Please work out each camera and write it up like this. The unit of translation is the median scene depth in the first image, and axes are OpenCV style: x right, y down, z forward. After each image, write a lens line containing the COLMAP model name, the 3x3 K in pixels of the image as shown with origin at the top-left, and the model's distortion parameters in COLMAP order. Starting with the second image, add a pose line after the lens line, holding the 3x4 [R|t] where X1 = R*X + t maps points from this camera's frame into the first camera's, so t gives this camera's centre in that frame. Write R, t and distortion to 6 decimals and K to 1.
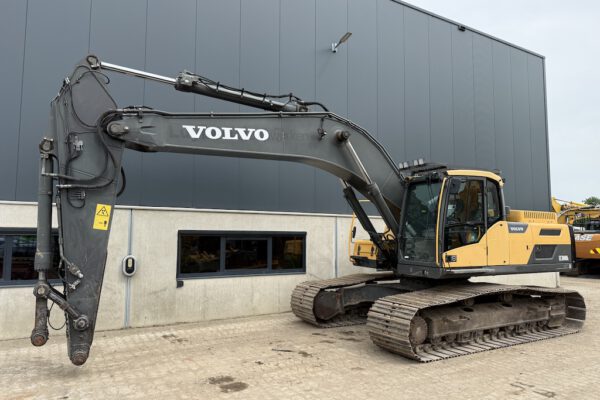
lens RADIAL K [[421.5, 0, 298.5], [0, 421.5, 198.5], [0, 0, 1]] dist [0.059221, -0.080019]
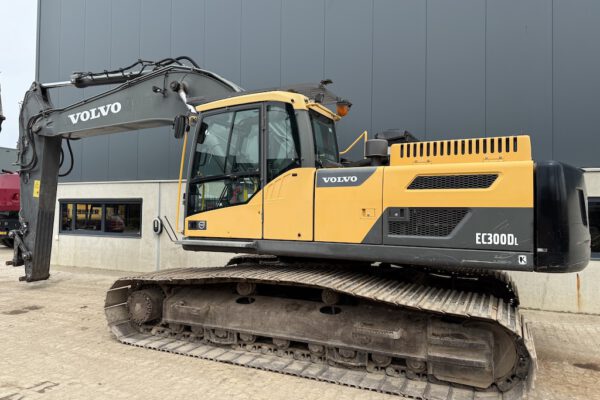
lens RADIAL K [[421.5, 0, 298.5], [0, 421.5, 198.5], [0, 0, 1]] dist [0.059221, -0.080019]
pose [[0.576070, -0.024050, -0.817046, 1.099581], [0.071316, 0.997234, 0.020929, 0.095471], [0.814283, -0.070325, 0.576192, 0.746880]]
